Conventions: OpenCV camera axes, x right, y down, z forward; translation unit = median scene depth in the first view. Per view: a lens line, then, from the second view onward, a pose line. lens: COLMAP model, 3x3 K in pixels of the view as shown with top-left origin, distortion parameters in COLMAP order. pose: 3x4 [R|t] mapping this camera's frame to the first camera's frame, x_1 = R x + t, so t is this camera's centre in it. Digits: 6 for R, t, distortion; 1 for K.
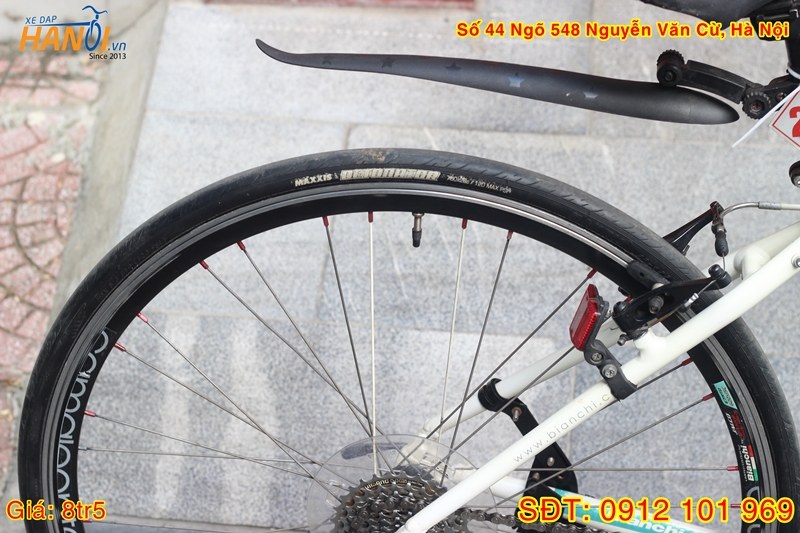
lens RADIAL K [[1898.3, 0, 373.9], [0, 1898.3, 328.1], [0, 0, 1]] dist [-0.094024, 0.000000]
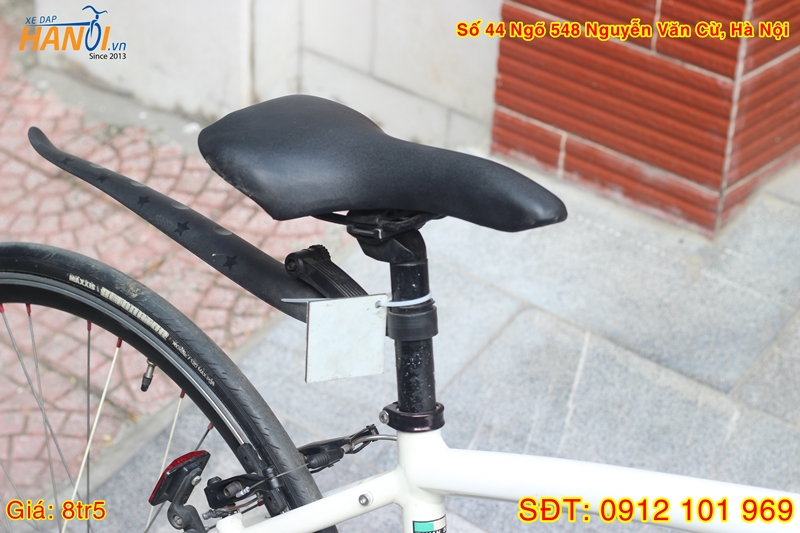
lens RADIAL K [[1898.3, 0, 392.4], [0, 1898.3, 270.9], [0, 0, 1]] dist [-0.094024, 0.000000]
pose [[0.807846, 0.312829, -0.499523, 0.470334], [-0.367897, 0.929780, -0.012696, -0.095072], [0.460475, 0.194029, 0.866208, 0.115875]]
